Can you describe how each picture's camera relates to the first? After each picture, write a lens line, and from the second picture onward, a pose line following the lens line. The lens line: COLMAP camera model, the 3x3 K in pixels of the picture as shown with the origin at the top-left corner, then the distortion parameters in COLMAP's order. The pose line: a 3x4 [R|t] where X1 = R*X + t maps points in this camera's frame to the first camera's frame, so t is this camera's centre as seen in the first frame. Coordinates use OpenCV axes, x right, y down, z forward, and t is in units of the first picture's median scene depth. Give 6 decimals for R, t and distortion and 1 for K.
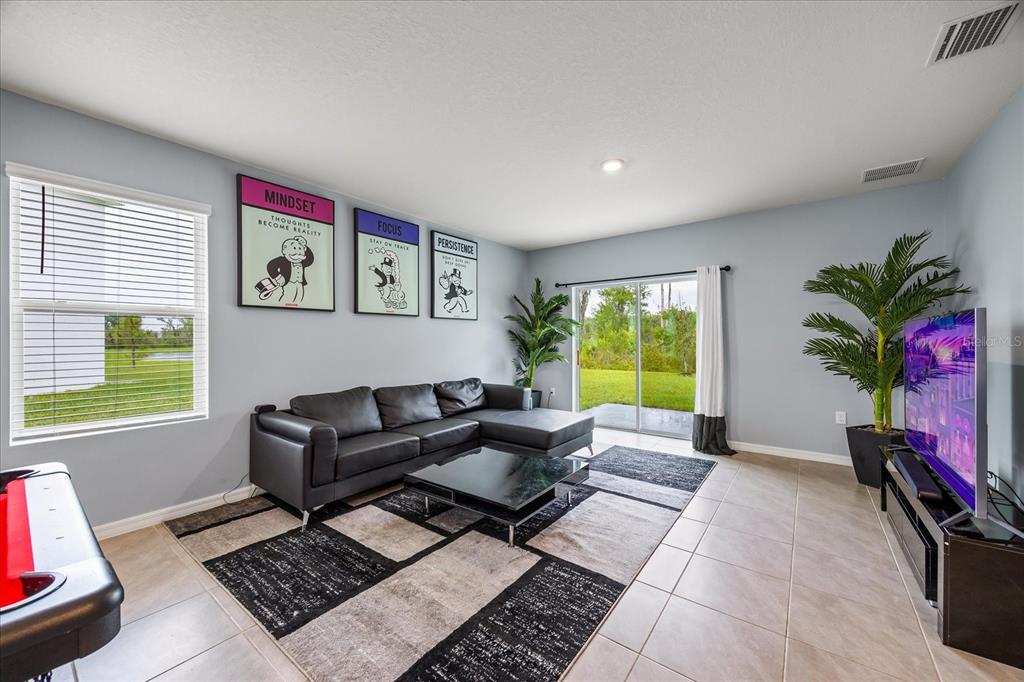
lens RADIAL K [[390.1, 0, 516.2], [0, 390.1, 340.9], [0, 0, 1]] dist [-0.006594, -0.000300]
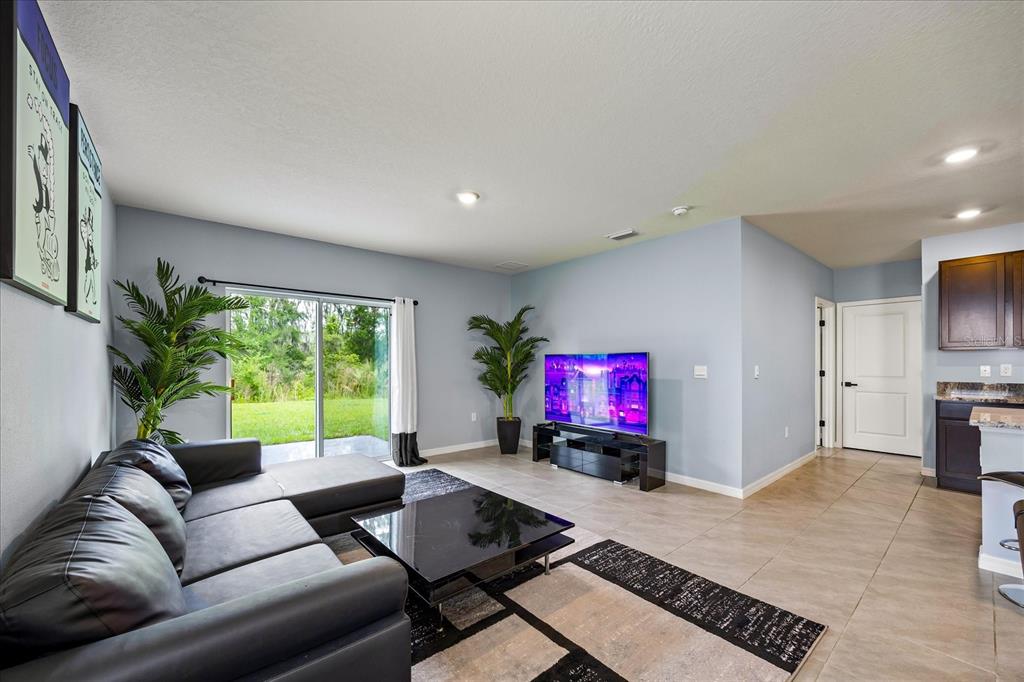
lens RADIAL K [[390.1, 0, 514.2], [0, 390.1, 363.6], [0, 0, 1]] dist [-0.006594, -0.000300]
pose [[0.232160, 0.005624, 0.972661, -0.602732], [-0.001249, 0.999984, -0.005484, 0.000150], [-0.972677, 0.000058, 0.232163, 0.516489]]
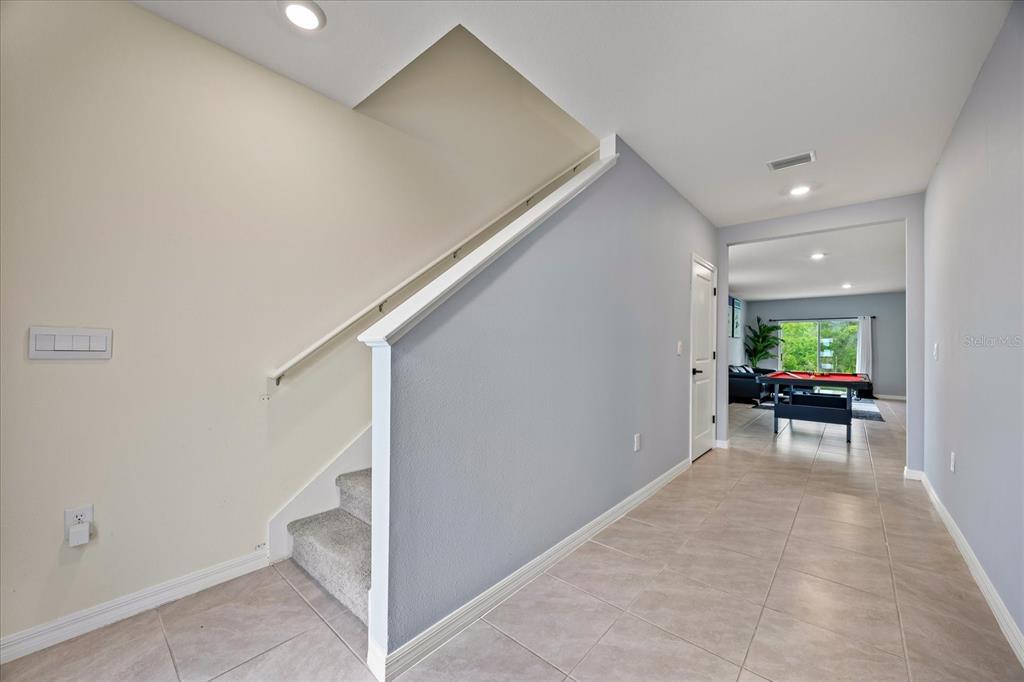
lens RADIAL K [[390.1, 0, 512.5], [0, 390.1, 344.0], [0, 0, 1]] dist [-0.006594, -0.000300]
pose [[0.993495, 0.004593, -0.113782, -1.459863], [-0.005478, 0.999957, -0.007465, -0.001386], [0.113742, 0.008040, 0.993478, -1.678074]]
